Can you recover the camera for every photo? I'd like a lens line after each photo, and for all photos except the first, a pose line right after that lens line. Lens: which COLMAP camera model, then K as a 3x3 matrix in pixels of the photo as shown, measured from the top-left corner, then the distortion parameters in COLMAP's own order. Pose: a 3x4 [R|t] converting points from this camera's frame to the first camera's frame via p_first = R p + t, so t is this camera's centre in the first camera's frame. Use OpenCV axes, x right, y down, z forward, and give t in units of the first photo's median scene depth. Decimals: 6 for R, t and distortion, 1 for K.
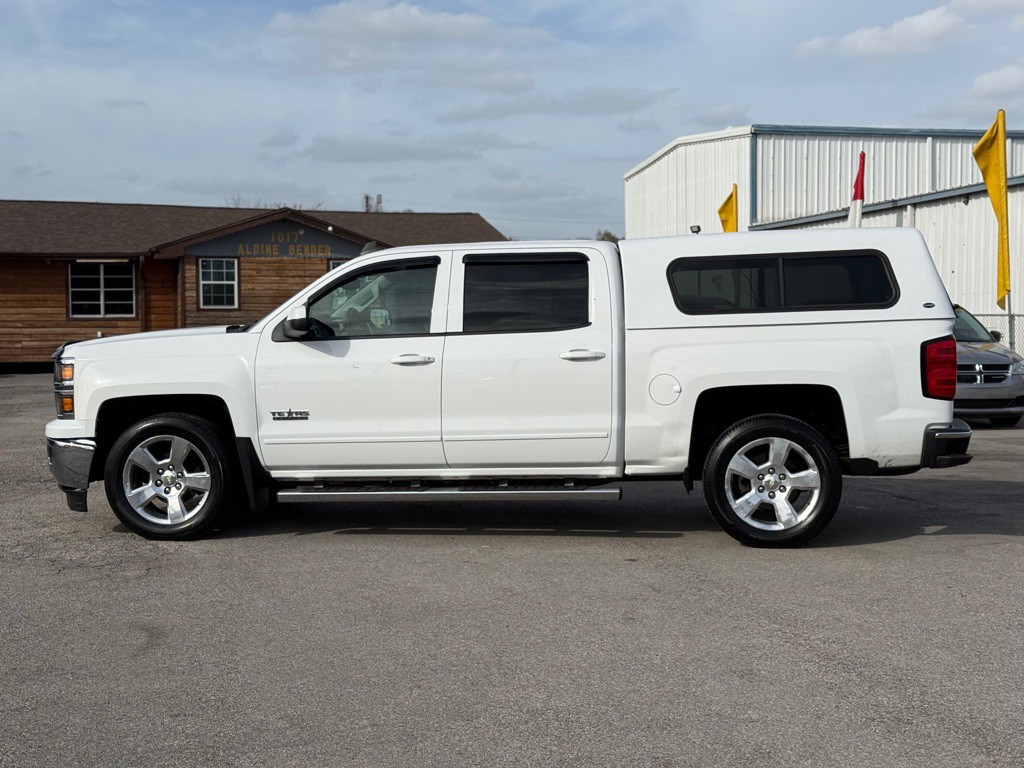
lens RADIAL K [[1426.2, 0, 512.0], [0, 1426.2, 384.0], [0, 0, 1]] dist [0.193377, -0.404664]
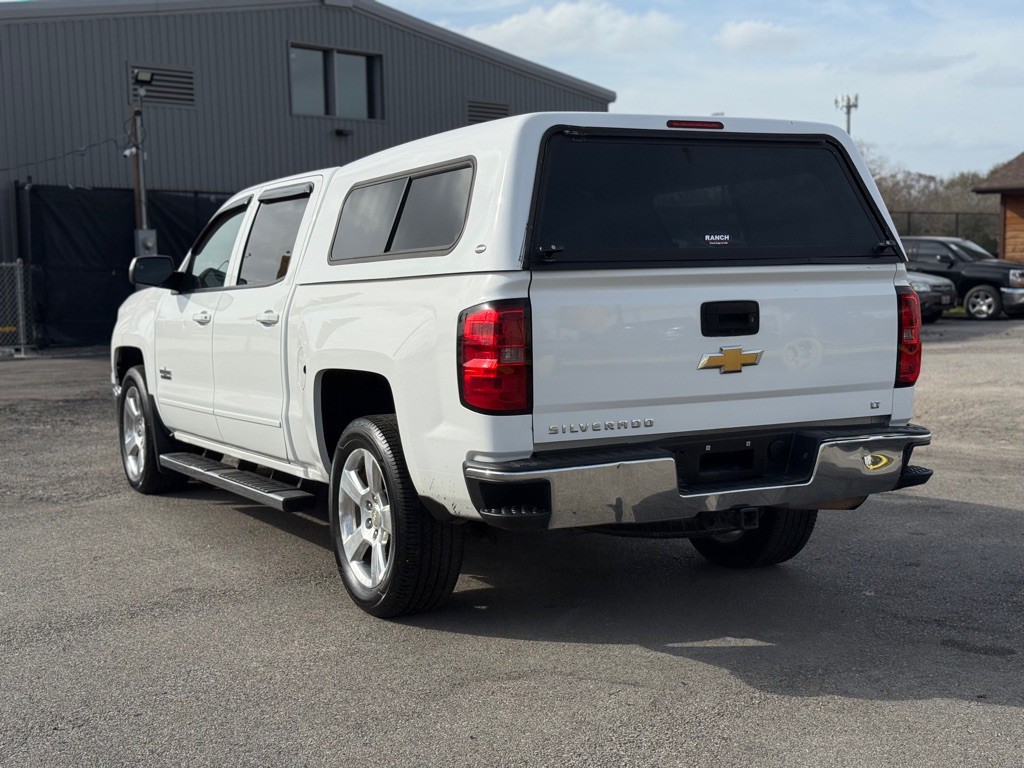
lens RADIAL K [[1426.2, 0, 512.0], [0, 1426.2, 384.0], [0, 0, 1]] dist [0.193377, -0.404664]
pose [[0.566131, 0.063748, -0.821847, 0.726624], [-0.026550, 0.997898, 0.059116, -0.032343], [0.823888, -0.011648, 0.566633, 0.644506]]
